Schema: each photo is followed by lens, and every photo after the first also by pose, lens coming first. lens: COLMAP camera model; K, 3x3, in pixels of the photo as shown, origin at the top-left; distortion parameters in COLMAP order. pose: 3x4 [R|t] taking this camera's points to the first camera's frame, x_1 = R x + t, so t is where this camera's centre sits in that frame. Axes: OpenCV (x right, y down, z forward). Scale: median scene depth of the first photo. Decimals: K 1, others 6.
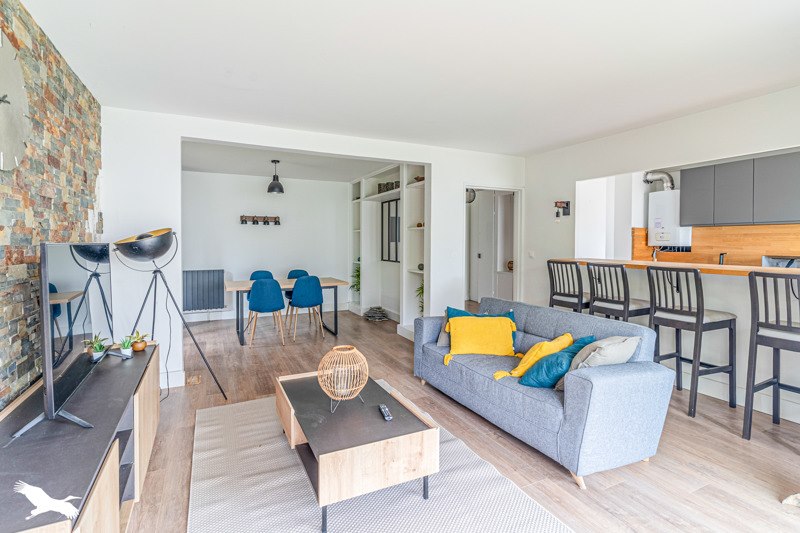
lens RADIAL K [[379.3, 0, 383.2], [0, 379.3, 248.5], [0, 0, 1]] dist [0.000533, 0.000060]
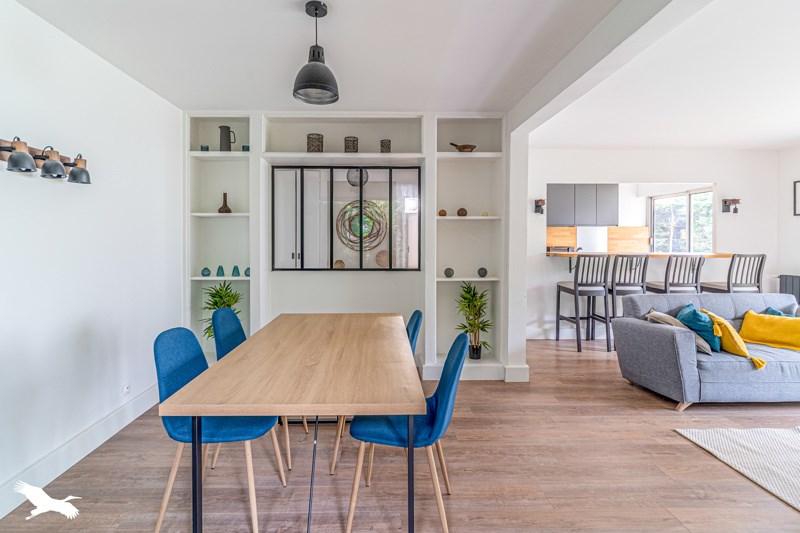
lens RADIAL K [[379.3, 0, 383.2], [0, 379.3, 248.5], [0, 0, 1]] dist [0.000533, 0.000060]
pose [[0.409964, -0.041610, 0.911152, -0.809381], [0.012236, 0.999120, 0.040122, -0.037793], [-0.912020, -0.005300, 0.410112, 1.108133]]
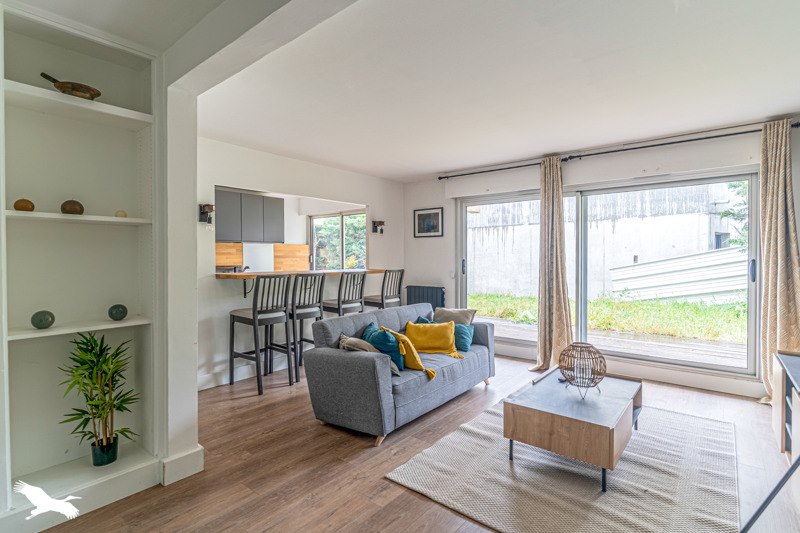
lens RADIAL K [[397.7, 0, 399.0], [0, 397.7, 260.6], [0, 0, 1]] dist [-0.000214, 0.000040]
pose [[-0.433727, -0.025934, 0.900671, -0.549104], [-0.001034, 0.999599, 0.028285, -0.030548], [-0.901044, 0.011337, -0.433580, 1.150892]]
